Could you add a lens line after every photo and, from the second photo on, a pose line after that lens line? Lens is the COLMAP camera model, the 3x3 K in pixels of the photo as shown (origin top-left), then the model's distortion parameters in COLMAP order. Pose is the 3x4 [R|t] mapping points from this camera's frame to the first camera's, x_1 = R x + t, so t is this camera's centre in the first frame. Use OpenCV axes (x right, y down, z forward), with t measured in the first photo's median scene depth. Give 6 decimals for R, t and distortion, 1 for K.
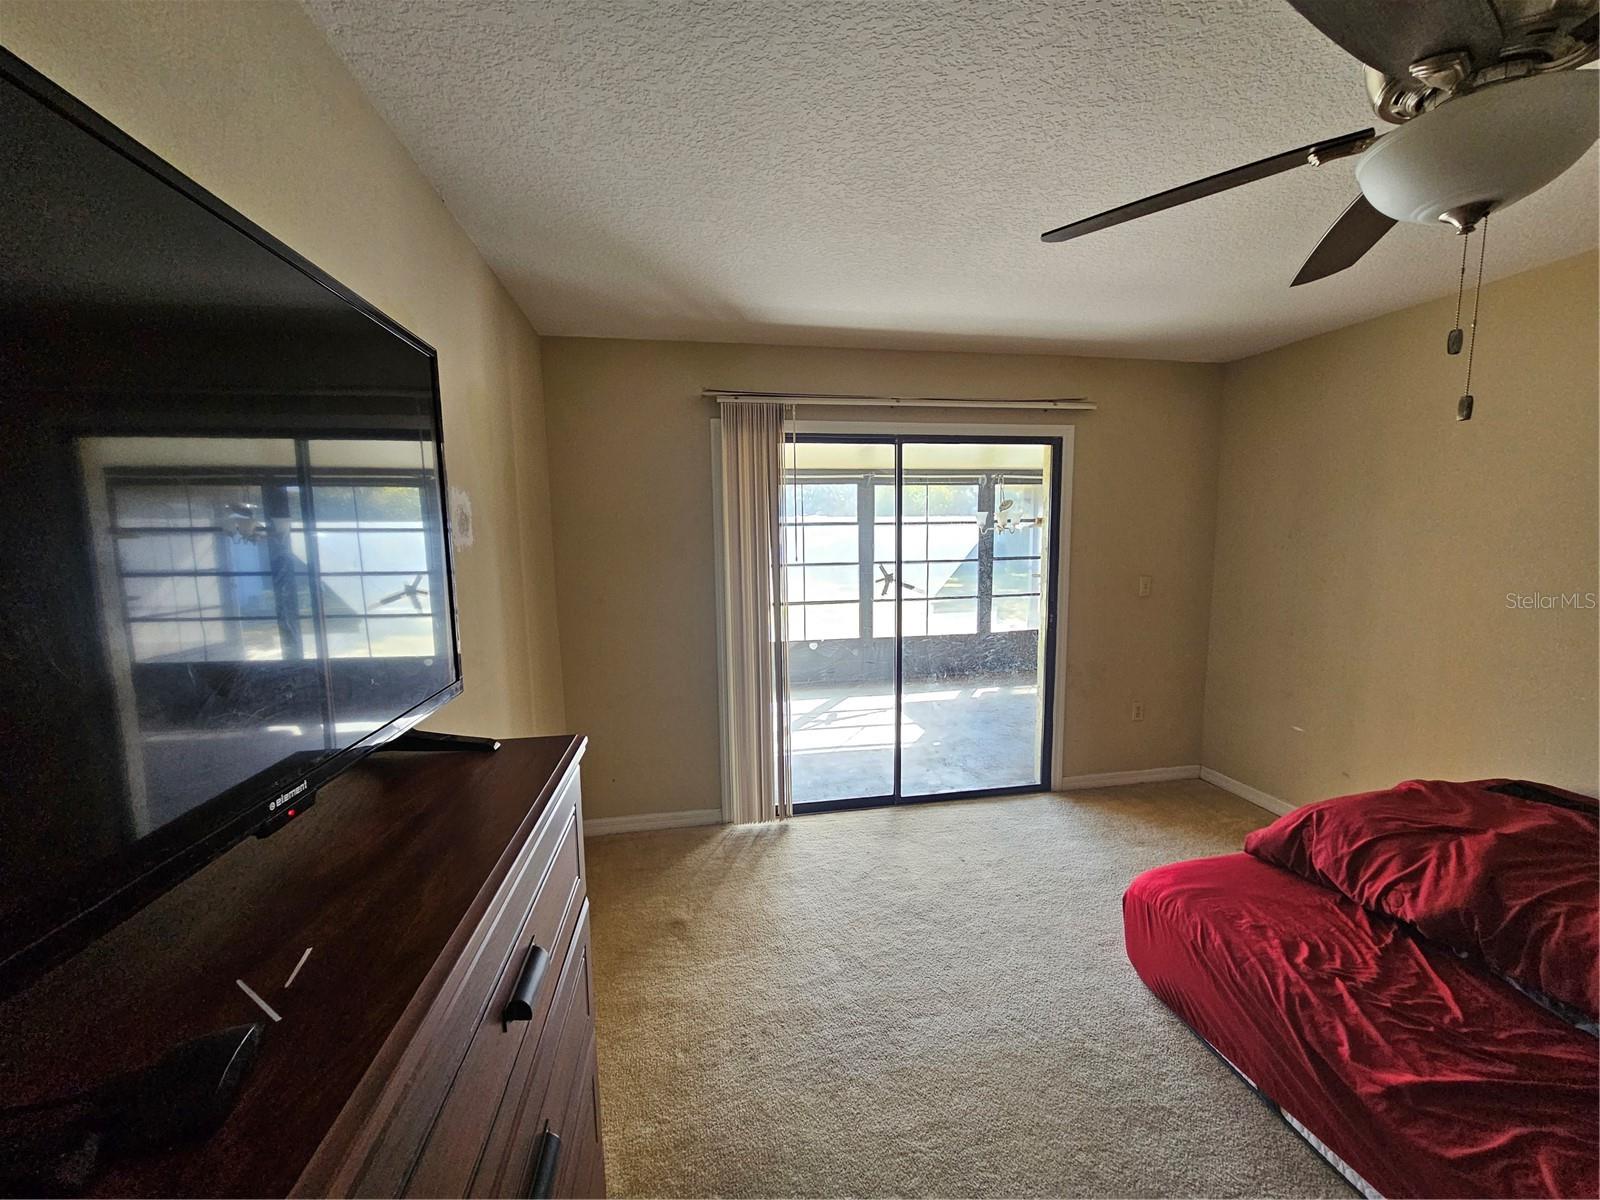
lens RADIAL K [[657.9, 0, 805.6], [0, 657.9, 602.6], [0, 0, 1]] dist [-0.001069, 0.000467]
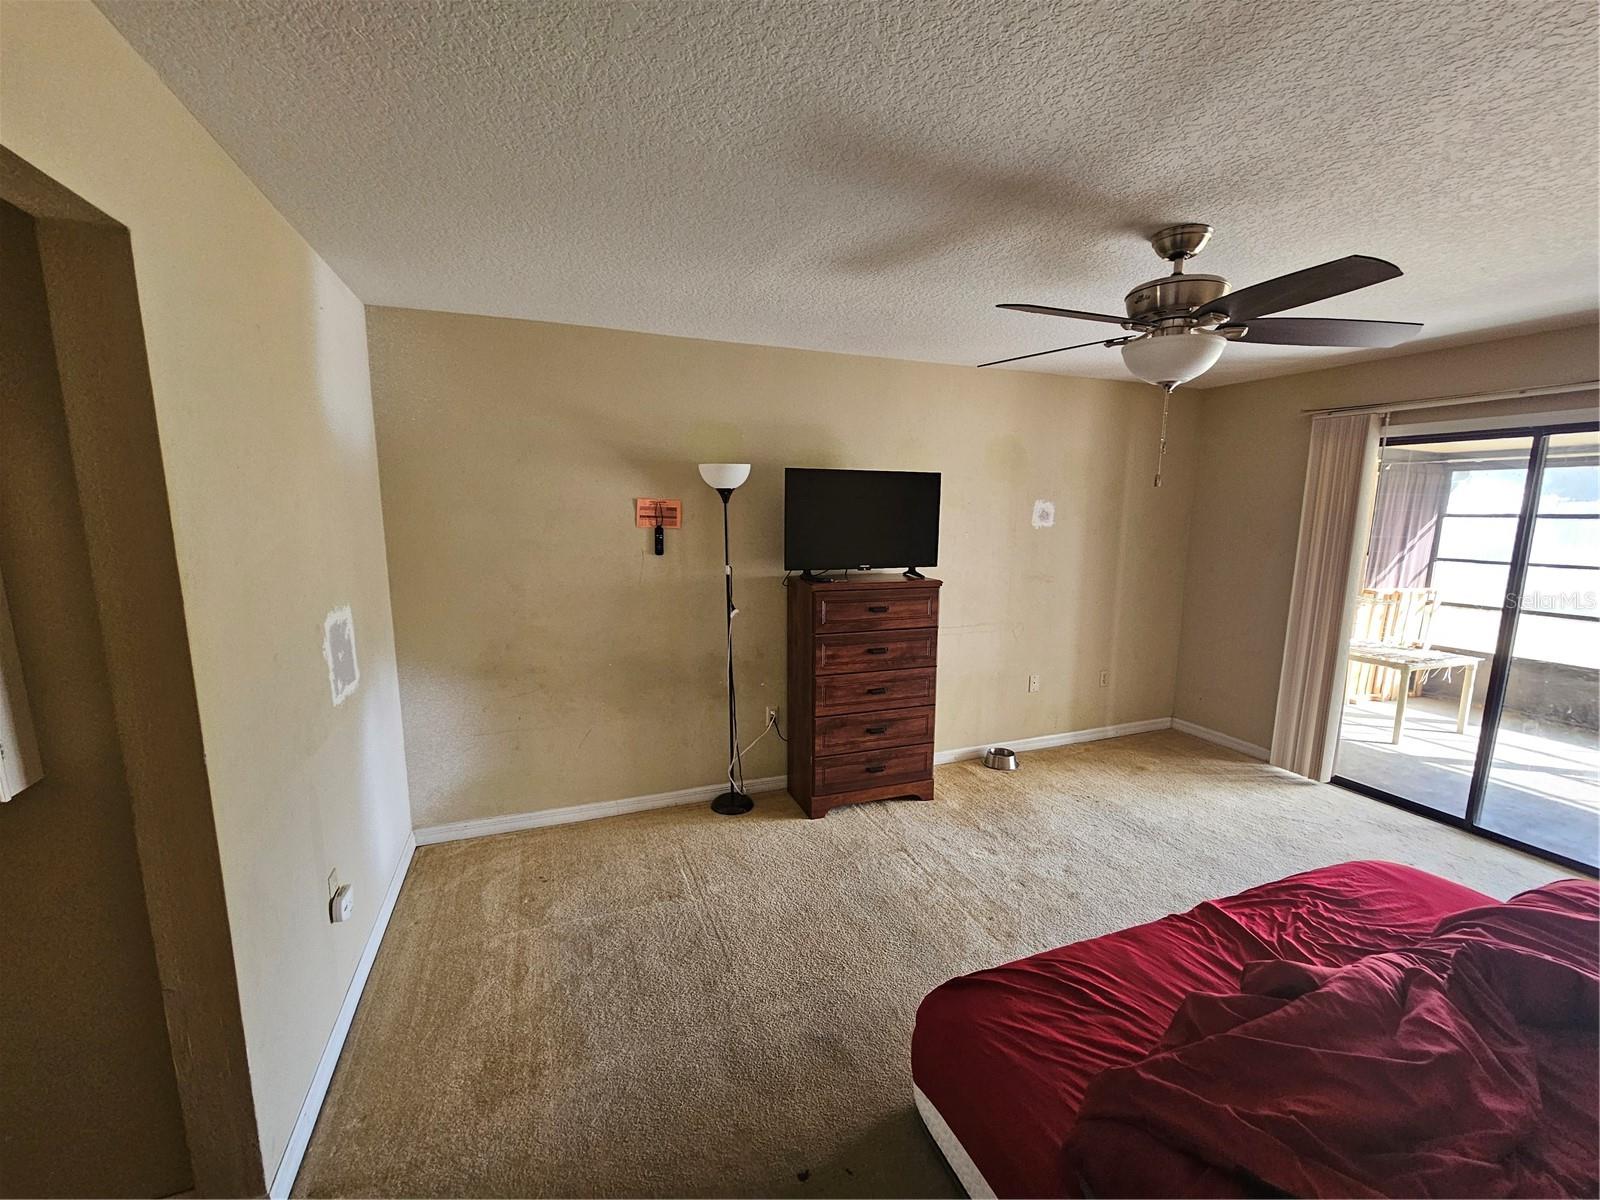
lens RADIAL K [[657.9, 0, 800.0], [0, 657.9, 605.4], [0, 0, 1]] dist [-0.001069, 0.000467]
pose [[0.196147, 0.171311, -0.965494, 0.882214], [-0.114300, 0.981903, 0.151001, -0.039986], [0.973890, 0.080737, 0.212178, -0.147622]]
